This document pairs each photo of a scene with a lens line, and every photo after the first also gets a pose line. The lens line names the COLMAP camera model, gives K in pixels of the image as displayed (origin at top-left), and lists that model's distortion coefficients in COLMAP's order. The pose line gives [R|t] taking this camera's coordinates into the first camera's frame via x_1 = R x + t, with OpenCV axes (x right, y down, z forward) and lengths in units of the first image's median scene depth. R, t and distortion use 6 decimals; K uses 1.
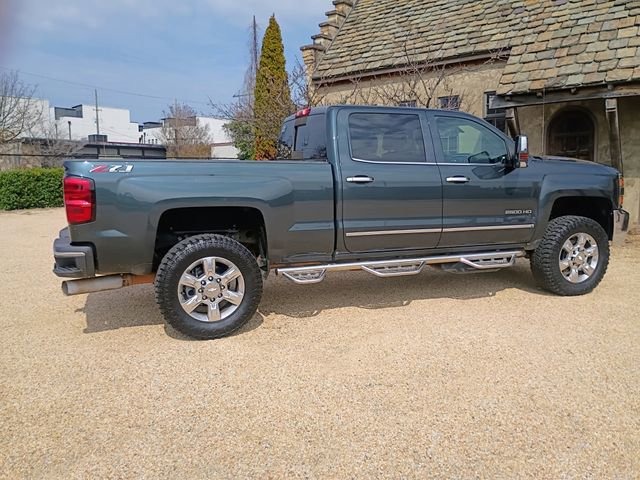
lens RADIAL K [[553.9, 0, 324.3], [0, 553.9, 242.1], [0, 0, 1]] dist [0.064933, -0.088126]
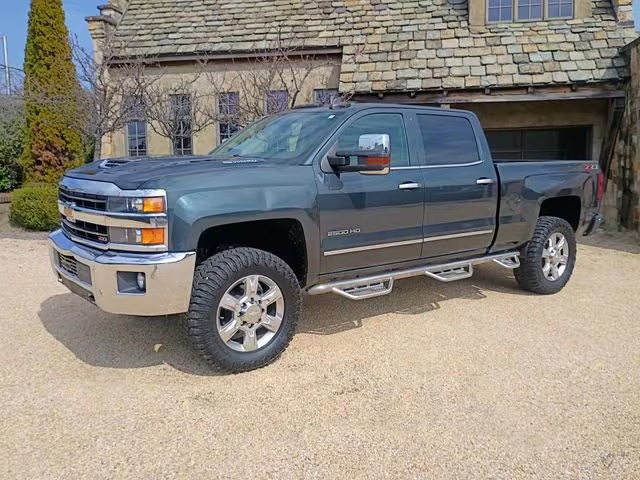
lens RADIAL K [[553.9, 0, 320.0], [0, 553.9, 238.7], [0, 0, 1]] dist [0.064933, -0.088126]
pose [[0.885134, -0.051411, 0.462487, -0.193336], [0.050684, 0.998617, 0.014006, -0.024399], [-0.462568, 0.011043, 0.886515, 0.157671]]
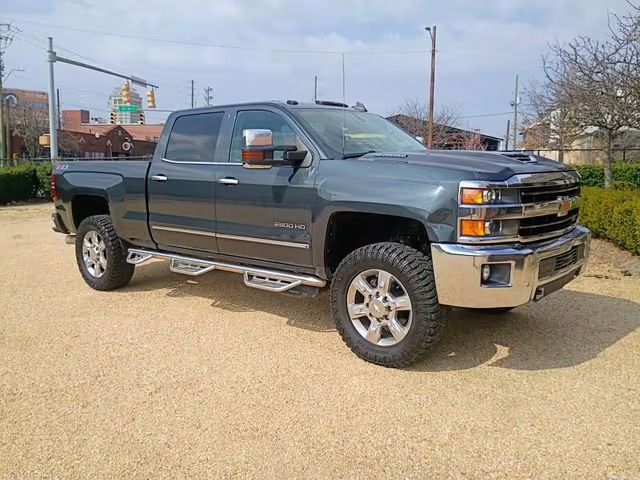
lens RADIAL K [[553.9, 0, 315.9], [0, 553.9, 240.4], [0, 0, 1]] dist [0.064933, -0.088126]
pose [[0.471769, 0.121587, -0.873299, 0.504764], [-0.112187, 0.990674, 0.077324, -0.047292], [0.874556, 0.061494, 0.481010, 0.320056]]
